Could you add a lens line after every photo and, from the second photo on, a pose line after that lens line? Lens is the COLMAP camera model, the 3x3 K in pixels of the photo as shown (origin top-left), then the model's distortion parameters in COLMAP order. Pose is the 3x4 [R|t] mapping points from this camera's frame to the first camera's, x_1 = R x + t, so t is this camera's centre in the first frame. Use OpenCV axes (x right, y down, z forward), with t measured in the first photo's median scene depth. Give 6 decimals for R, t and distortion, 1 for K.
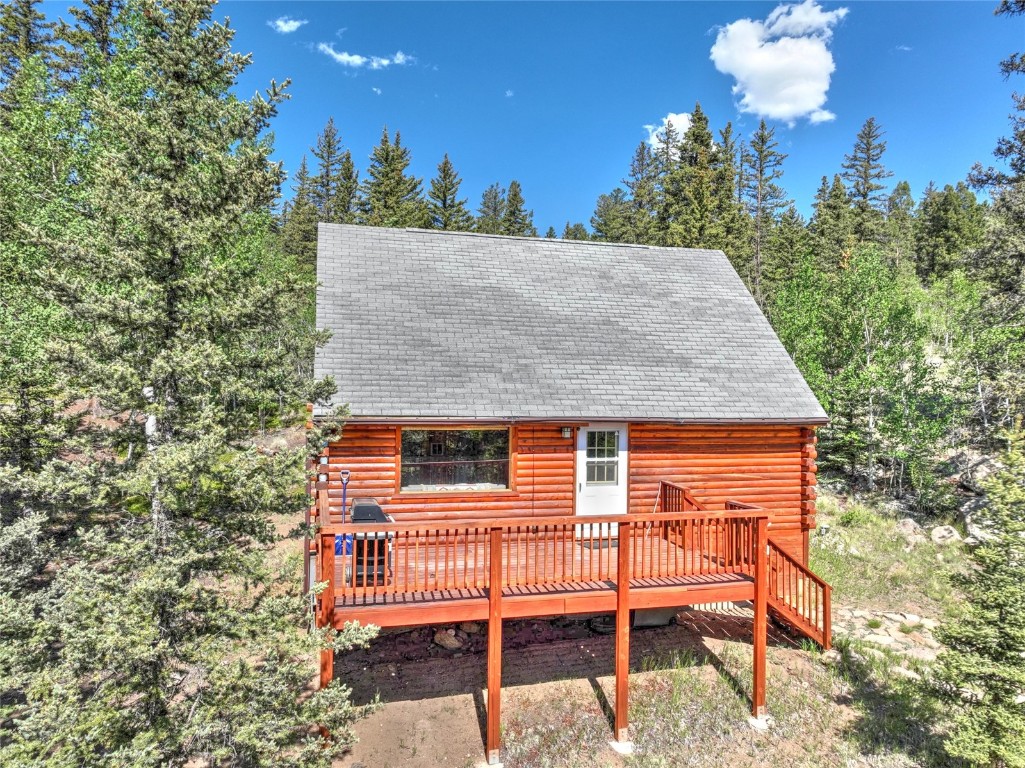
lens RADIAL K [[718.8, 0, 512.5], [0, 718.8, 384.0], [0, 0, 1]] dist [0.013838, 0.003406]
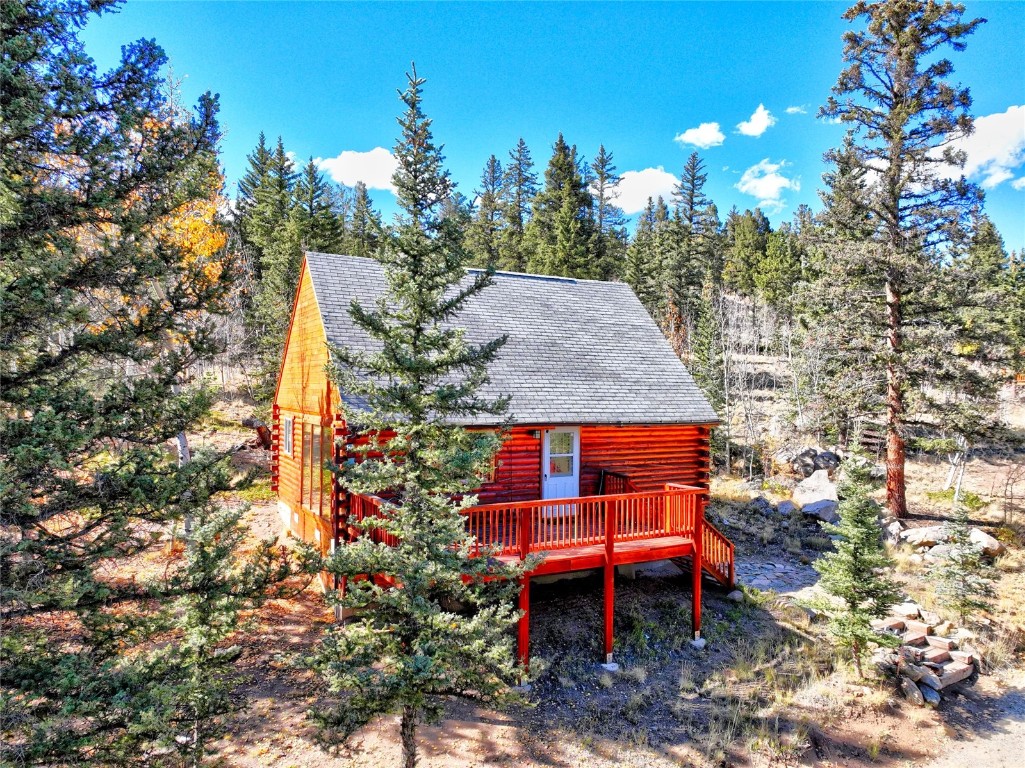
lens RADIAL K [[718.8, 0, 512.5], [0, 718.8, 384.0], [0, 0, 1]] dist [0.013838, 0.003406]
pose [[0.972747, -0.001810, 0.231860, -0.216749], [0.001604, 0.999998, 0.001080, -0.018904], [-0.231862, -0.000678, 0.972749, -0.174569]]
